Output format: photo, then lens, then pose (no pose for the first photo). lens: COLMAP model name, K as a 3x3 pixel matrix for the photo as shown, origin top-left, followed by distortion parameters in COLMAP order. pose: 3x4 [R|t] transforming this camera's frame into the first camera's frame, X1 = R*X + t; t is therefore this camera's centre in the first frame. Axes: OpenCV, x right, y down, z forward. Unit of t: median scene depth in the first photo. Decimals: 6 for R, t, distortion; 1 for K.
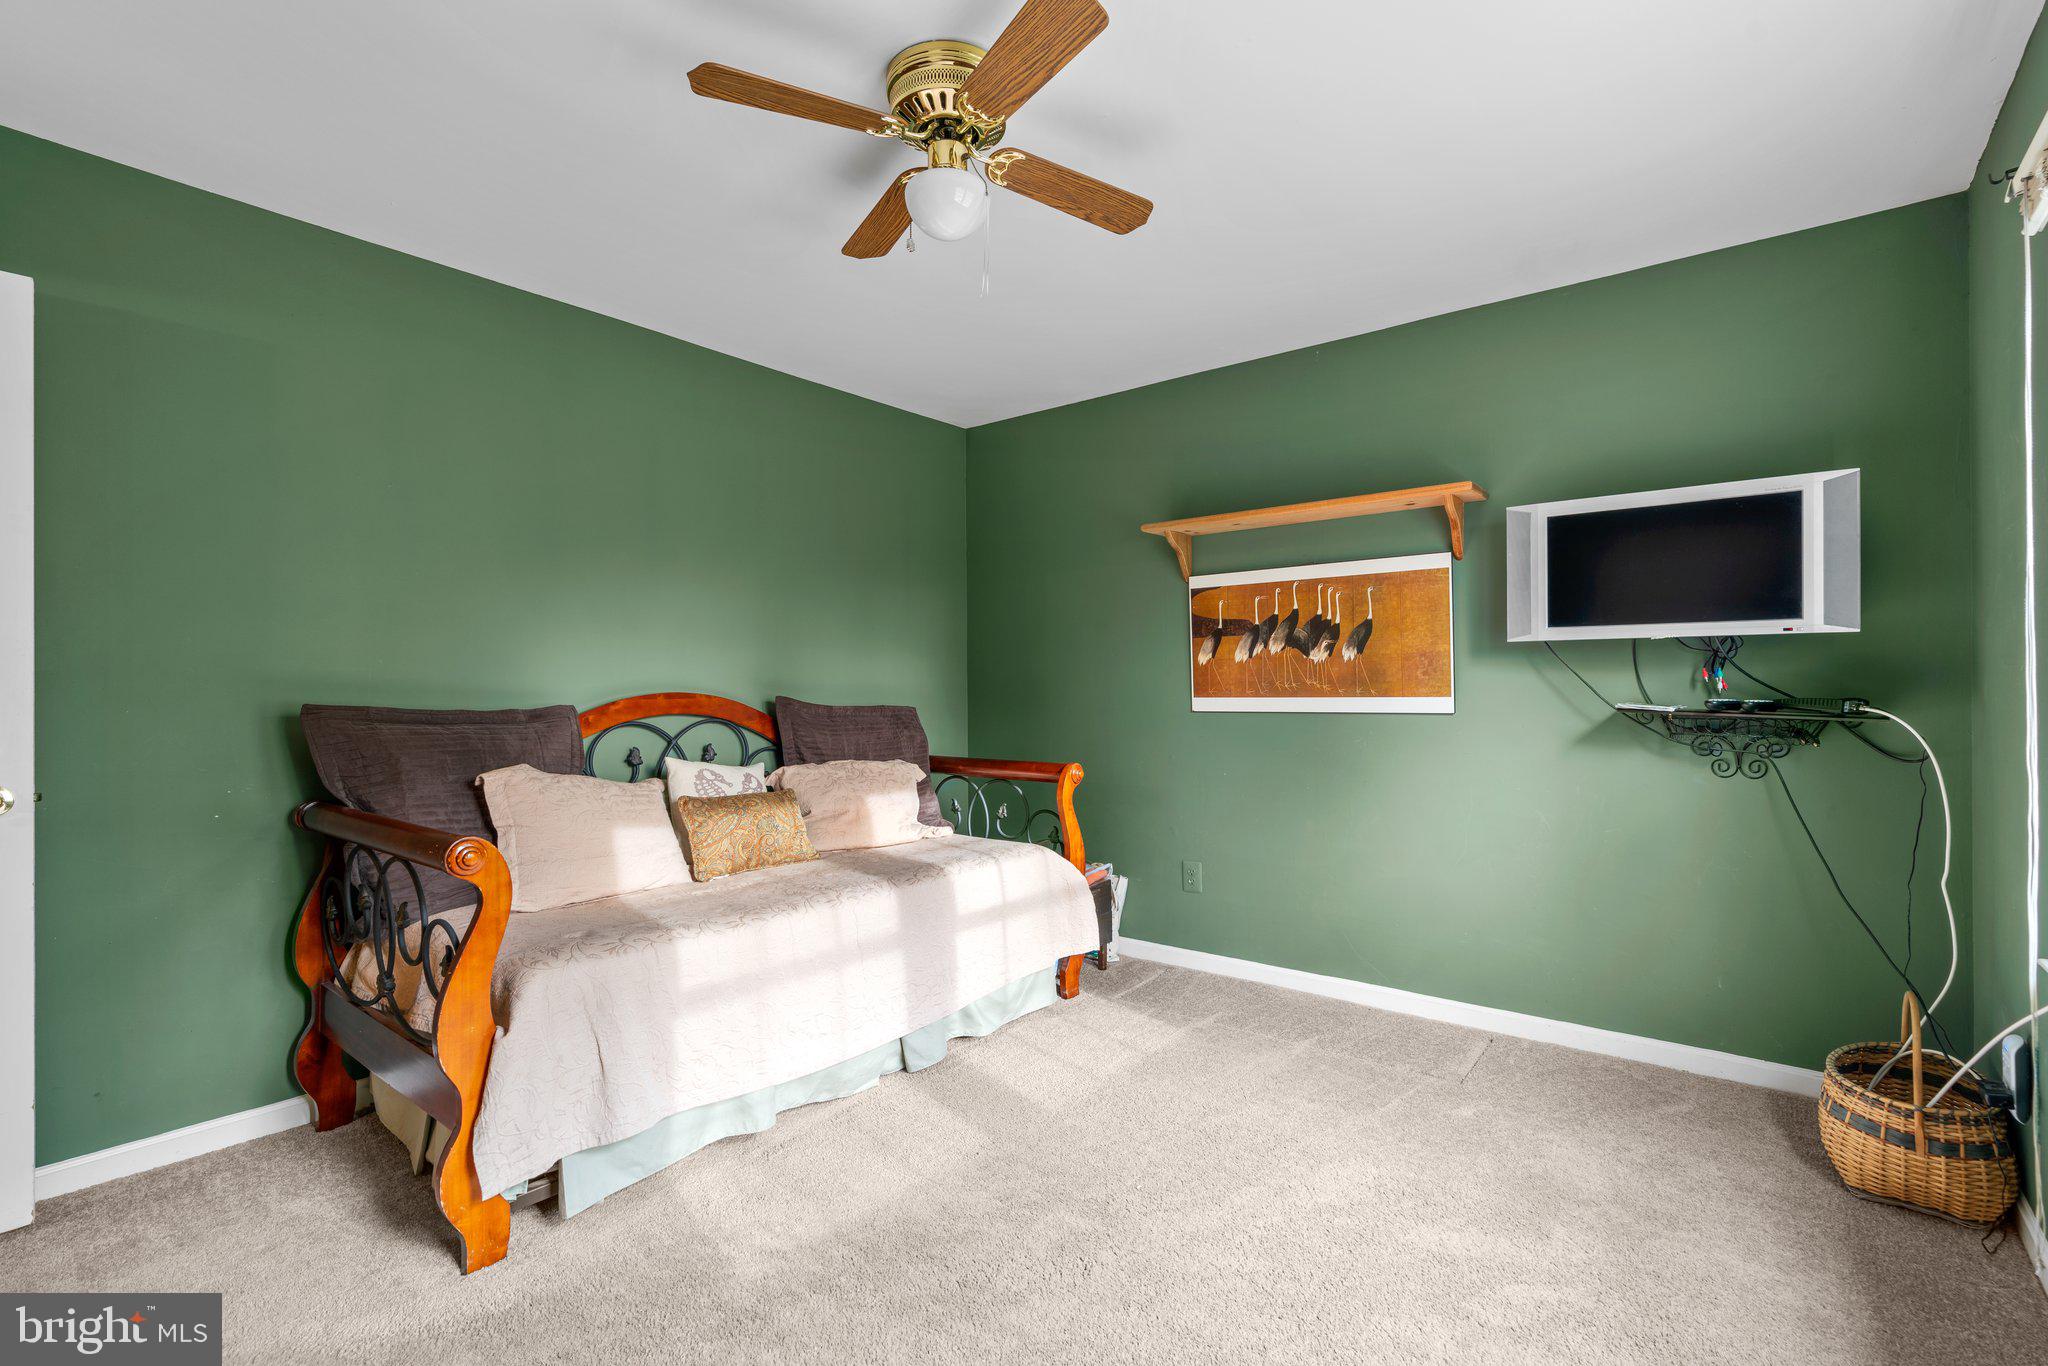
lens RADIAL K [[922.1, 0, 1026.4], [0, 922.1, 680.9], [0, 0, 1]] dist [-0.009430, 0.004698]
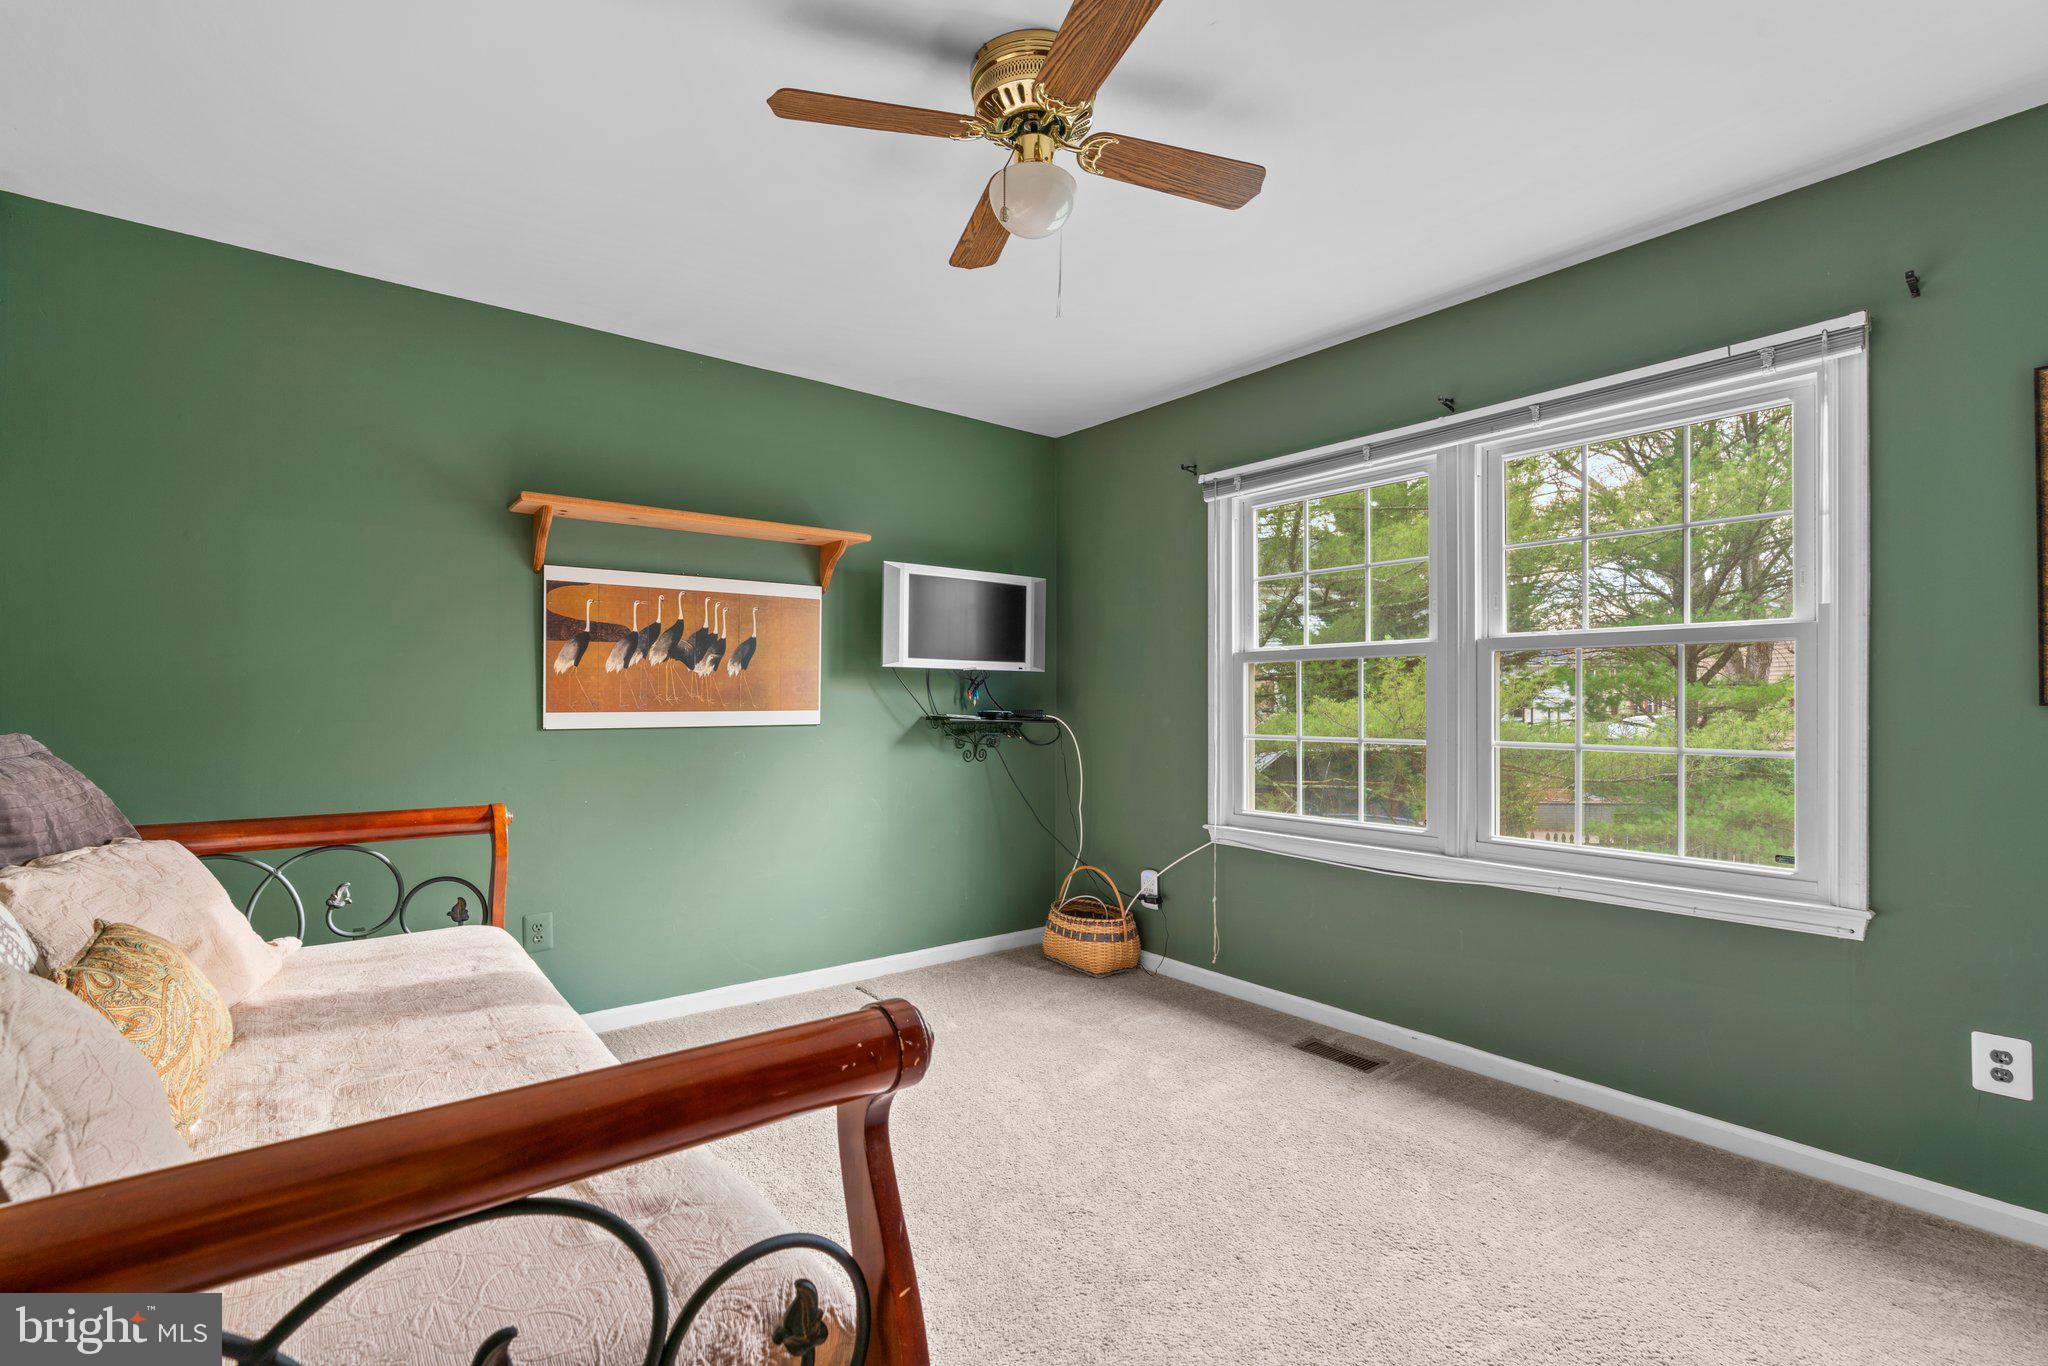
lens RADIAL K [[922.1, 0, 1027.5], [0, 922.1, 700.0], [0, 0, 1]] dist [-0.009430, 0.004698]
pose [[0.223887, 0.006081, 0.974596, -0.570820], [-0.011963, 0.999922, -0.003491, 0.004752], [-0.974542, -0.010878, 0.223942, 0.441242]]
